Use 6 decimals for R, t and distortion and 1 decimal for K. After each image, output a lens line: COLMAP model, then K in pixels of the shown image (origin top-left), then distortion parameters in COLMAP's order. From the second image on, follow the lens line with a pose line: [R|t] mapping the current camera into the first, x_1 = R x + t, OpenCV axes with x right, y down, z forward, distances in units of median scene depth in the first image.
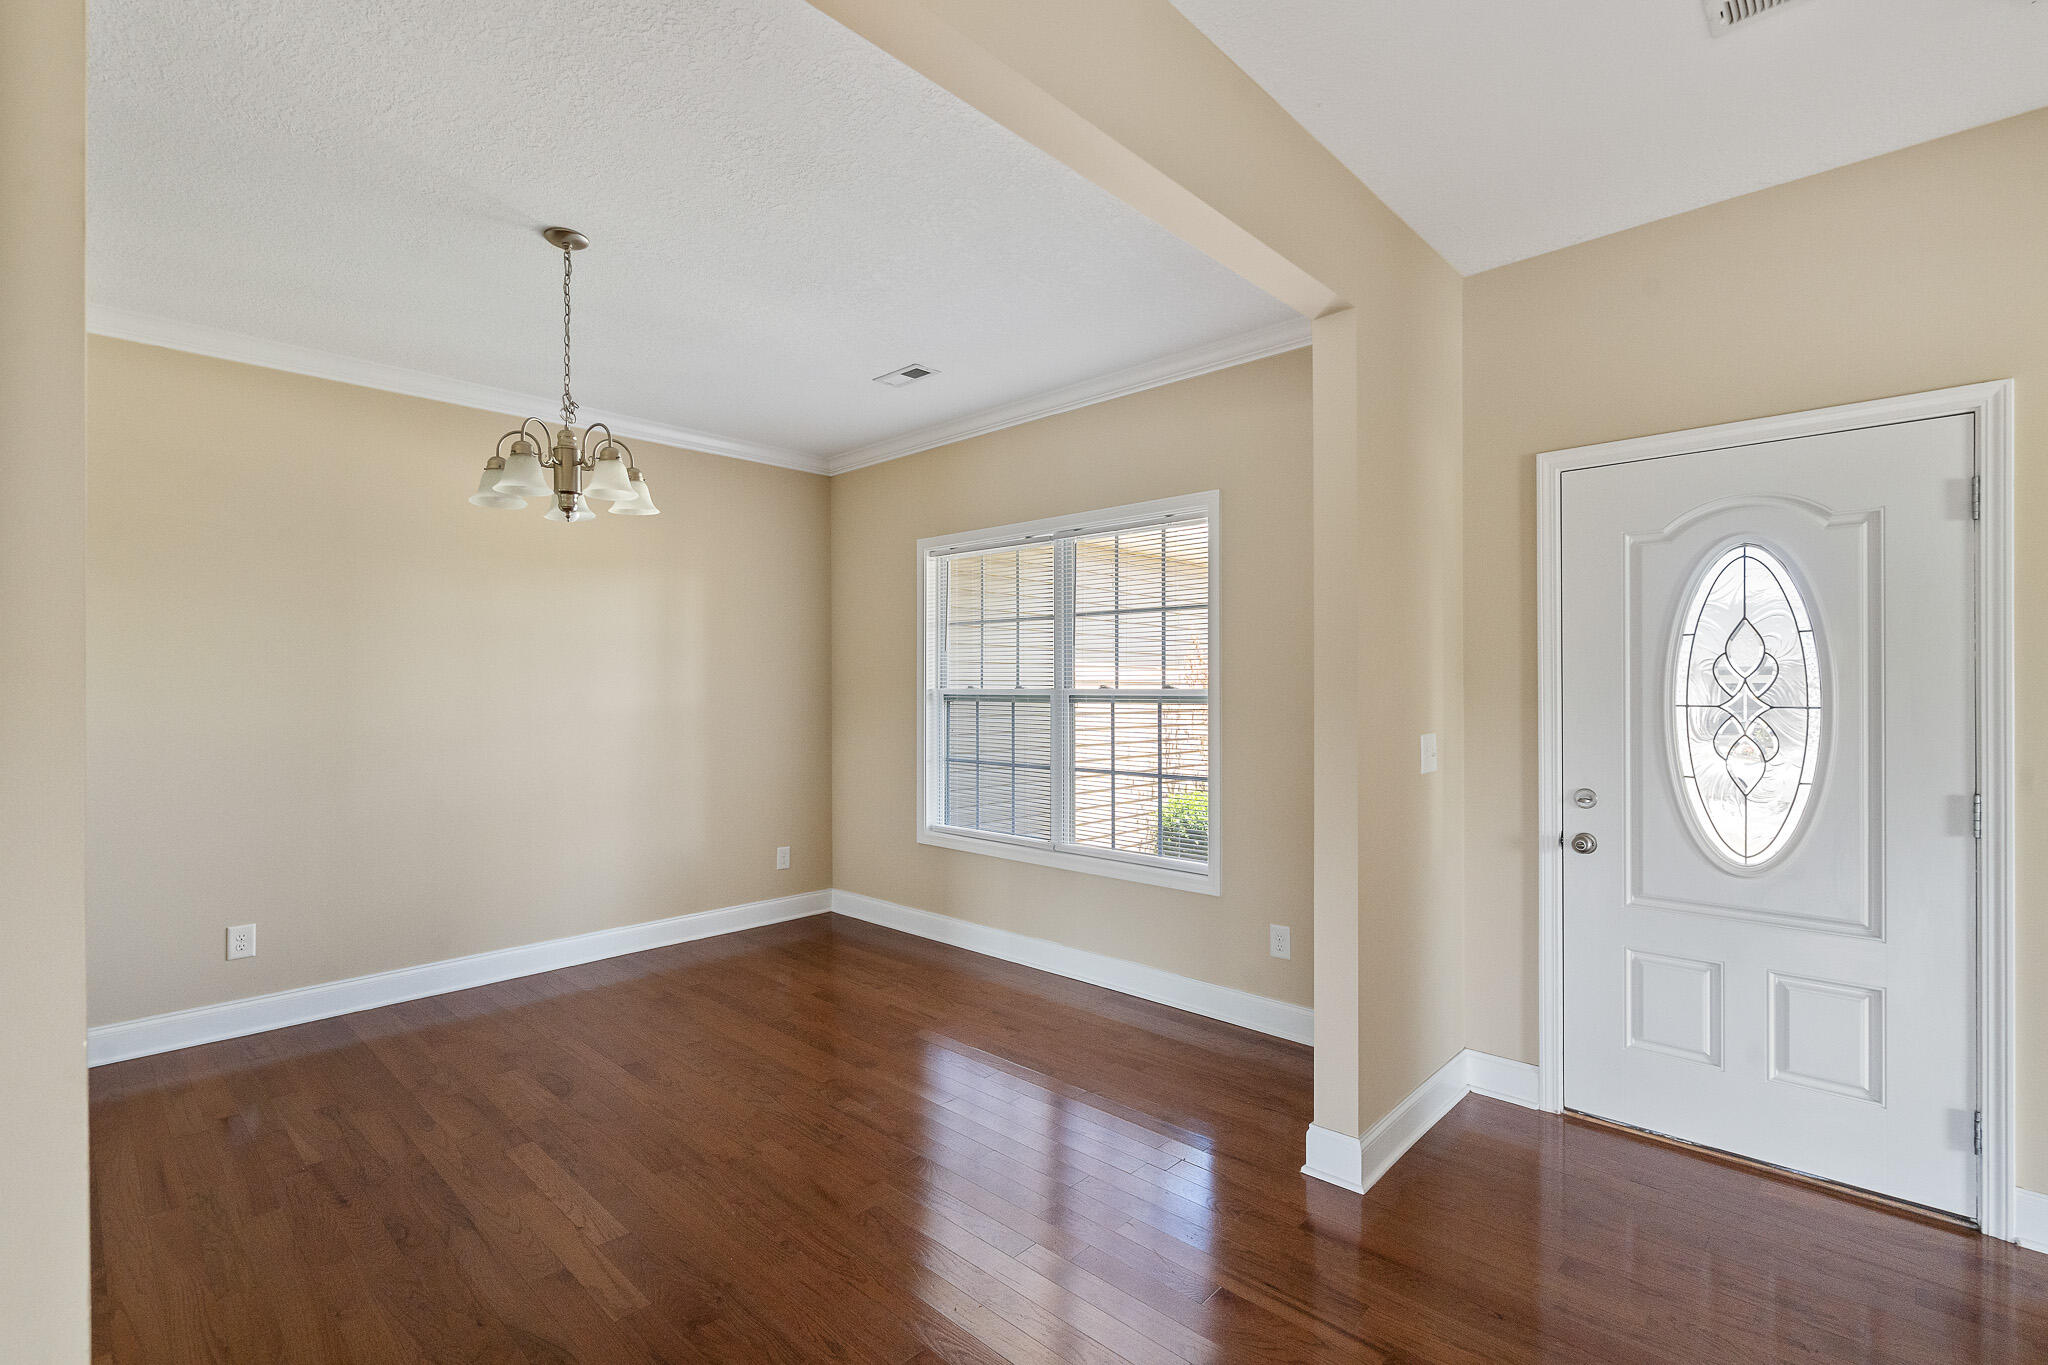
lens RADIAL K [[931.1, 0, 1025.7], [0, 931.1, 691.7], [0, 0, 1]] dist [-0.001911, 0.001852]
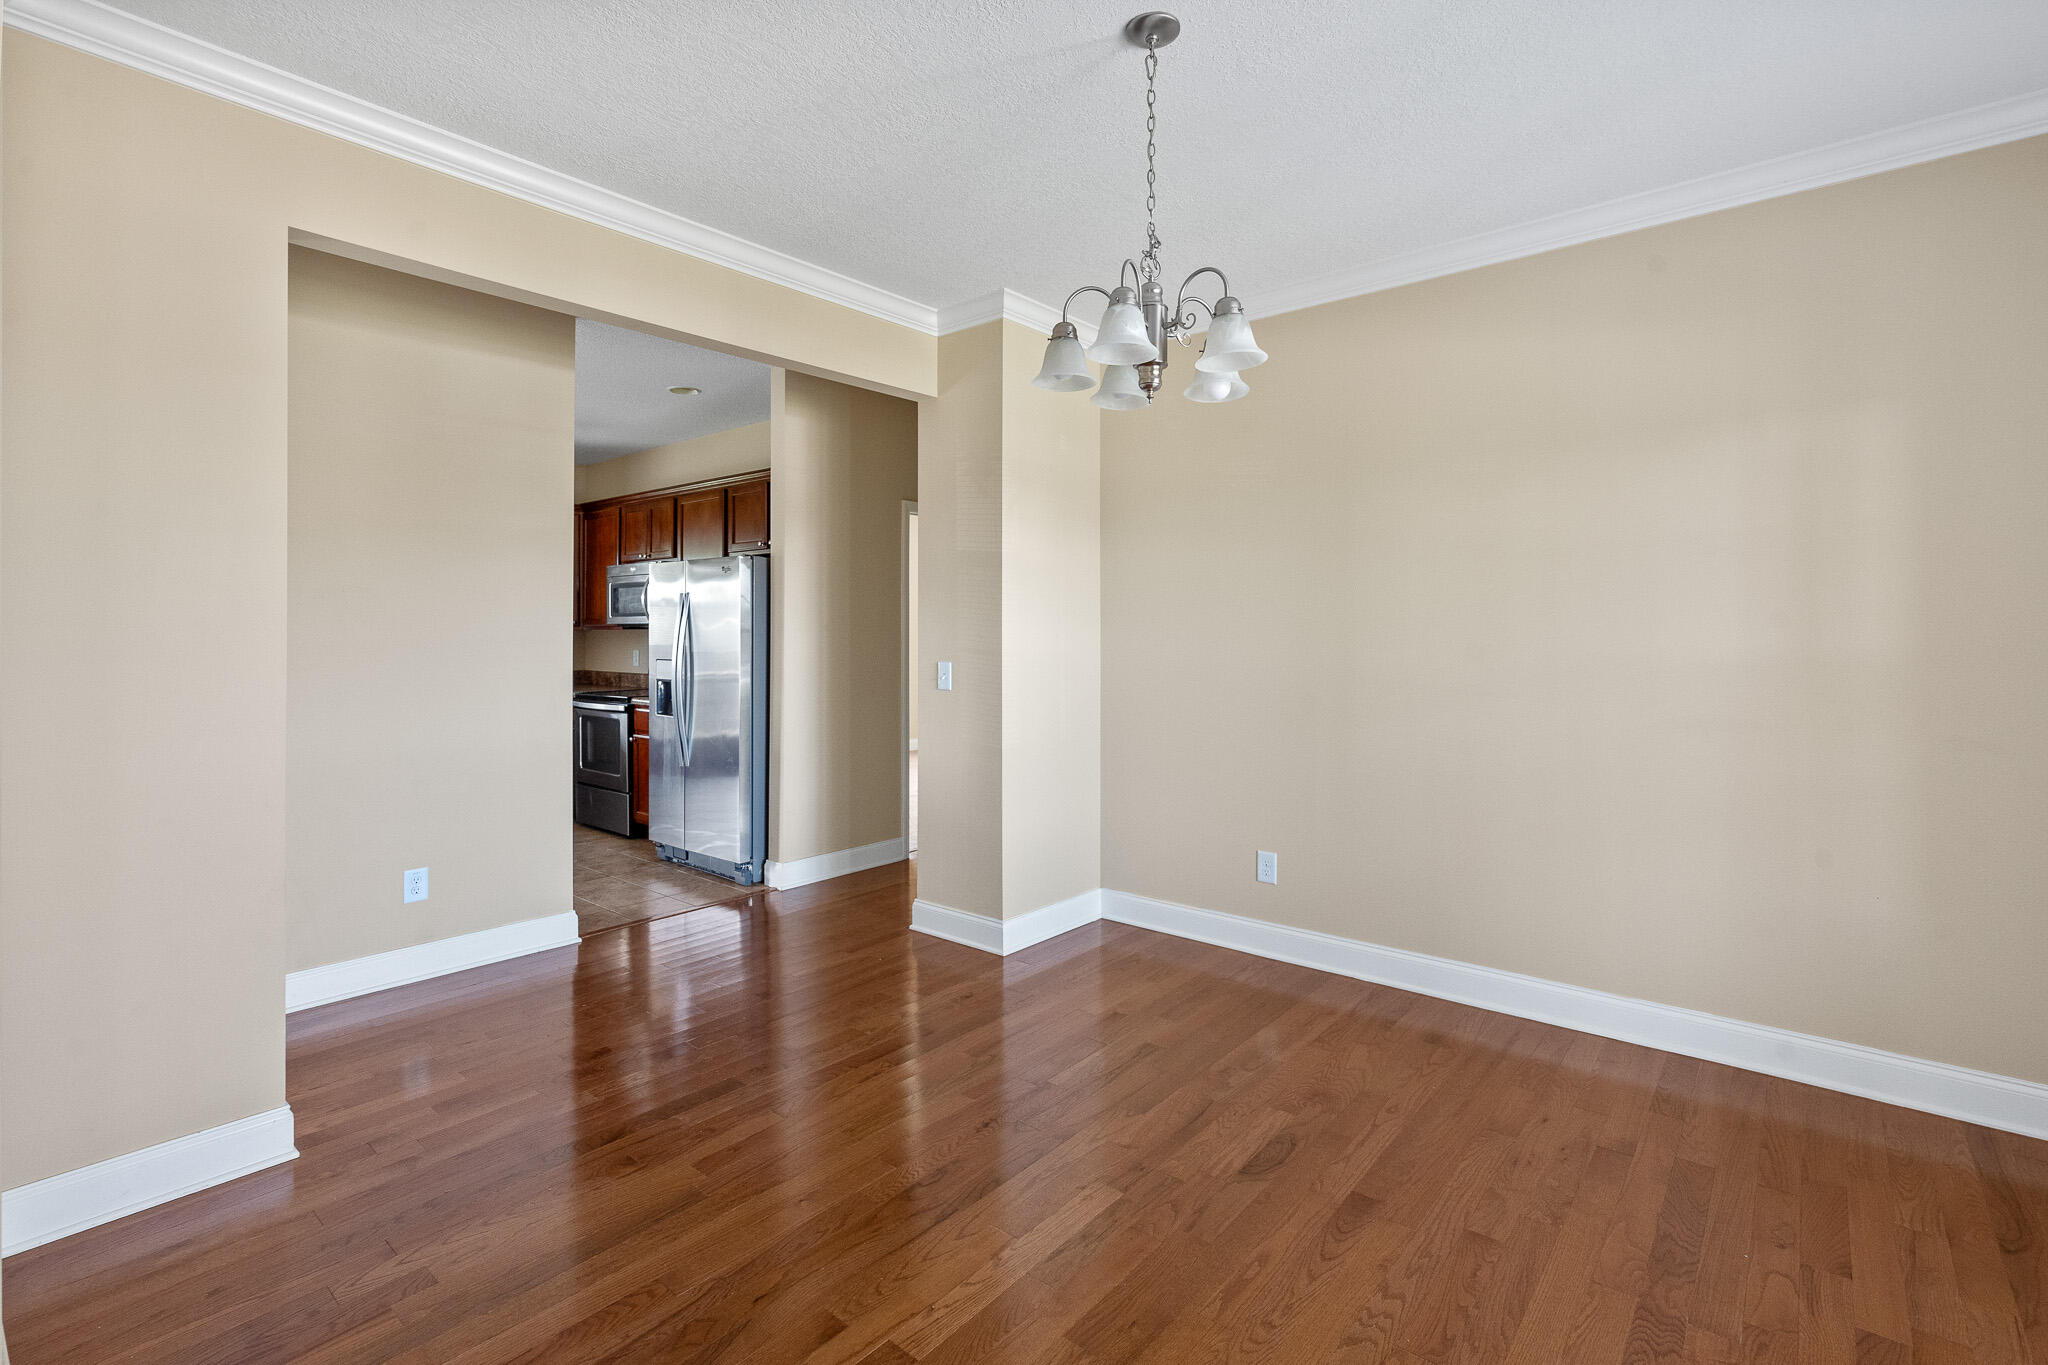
lens RADIAL K [[931.1, 0, 1020.4], [0, 931.1, 631.5], [0, 0, 1]] dist [-0.001911, 0.001852]
pose [[0.054936, -0.001061, -0.998489, 0.177528], [-0.001001, 0.999999, -0.001118, 0.002219], [0.998489, 0.001061, 0.054935, 0.588963]]
